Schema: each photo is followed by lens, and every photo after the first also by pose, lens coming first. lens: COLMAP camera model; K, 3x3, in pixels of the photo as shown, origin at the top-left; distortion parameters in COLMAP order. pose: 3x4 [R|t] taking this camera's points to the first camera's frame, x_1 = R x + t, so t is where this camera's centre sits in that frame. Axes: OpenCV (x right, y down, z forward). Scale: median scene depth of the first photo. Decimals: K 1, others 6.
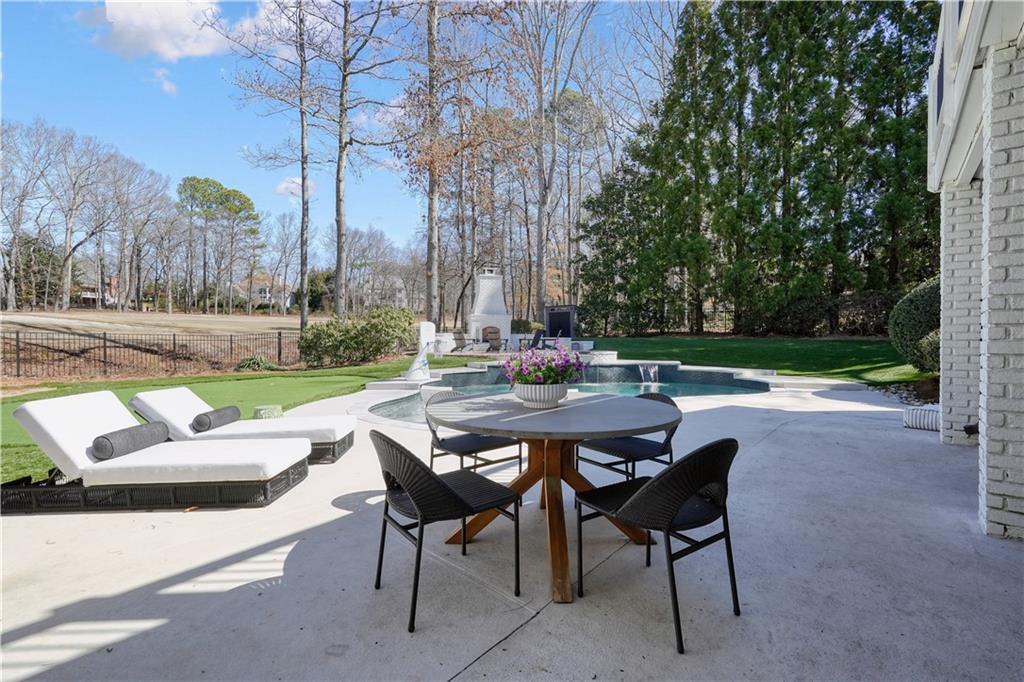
lens RADIAL K [[448.8, 0, 510.1], [0, 448.8, 338.6], [0, 0, 1]] dist [-0.009614, 0.001971]
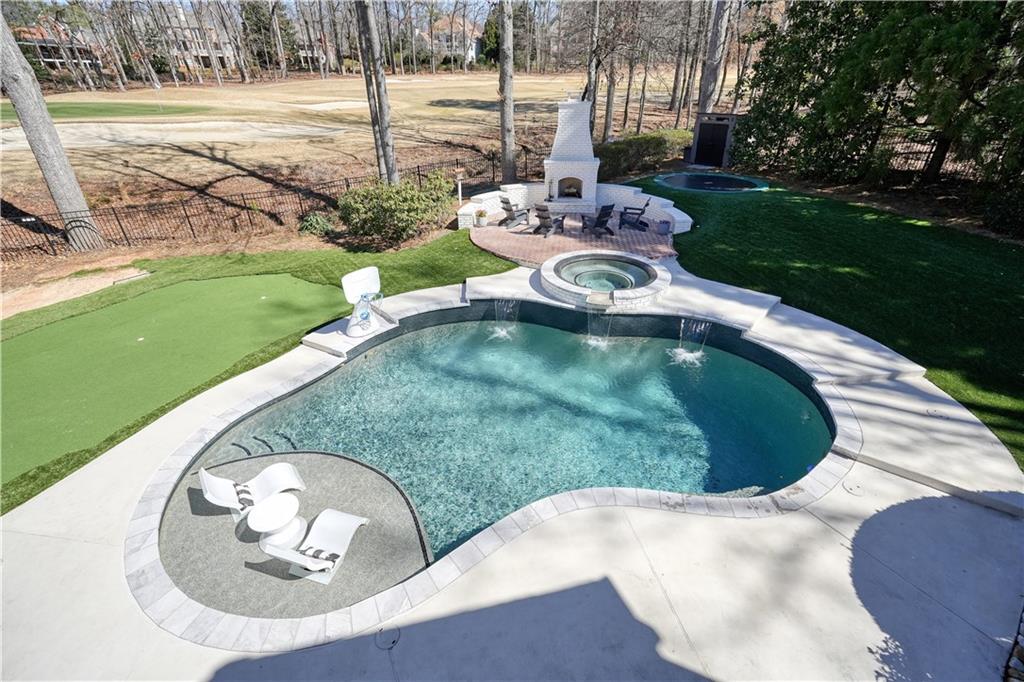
lens RADIAL K [[448.8, 0, 509.6], [0, 448.8, 339.0], [0, 0, 1]] dist [-0.009614, 0.001971]
pose [[0.911987, 0.187831, -0.364691, 0.171249], [0.018420, 0.869366, 0.493824, -0.146296], [0.409806, -0.457079, 0.789391, 0.189769]]
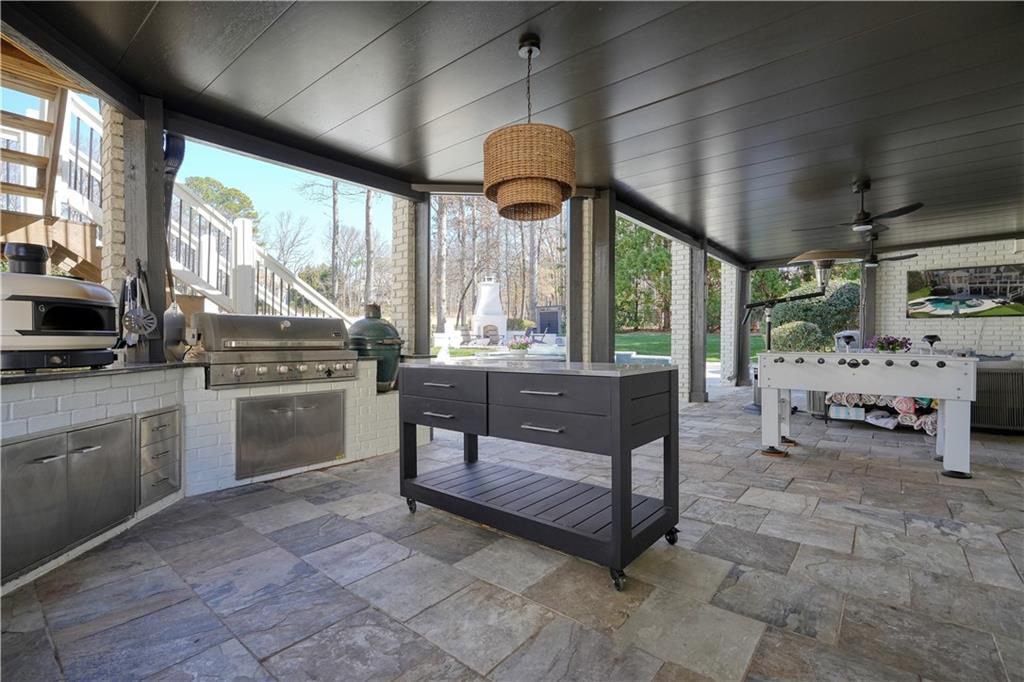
lens RADIAL K [[448.8, 0, 507.3], [0, 448.8, 340.9], [0, 0, 1]] dist [-0.009614, 0.001971]
pose [[0.999988, -0.000562, 0.004848, -0.002272], [0.000500, 0.999918, 0.012803, 0.000732], [-0.004855, -0.012801, 0.999906, -0.190852]]
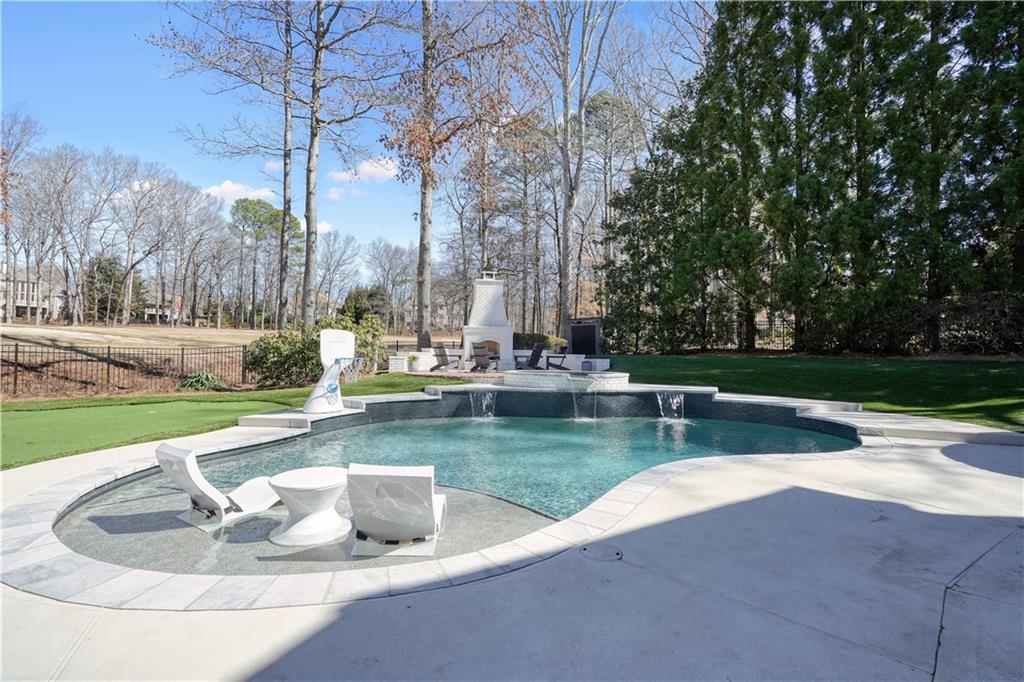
lens RADIAL K [[448.8, 0, 510.2], [0, 448.8, 338.1], [0, 0, 1]] dist [-0.009614, 0.001971]
pose [[0.995033, 0.003930, -0.099468, 0.070805], [-0.007762, 0.999241, -0.038168, 0.000174], [0.099243, 0.038751, 0.994308, 0.147539]]
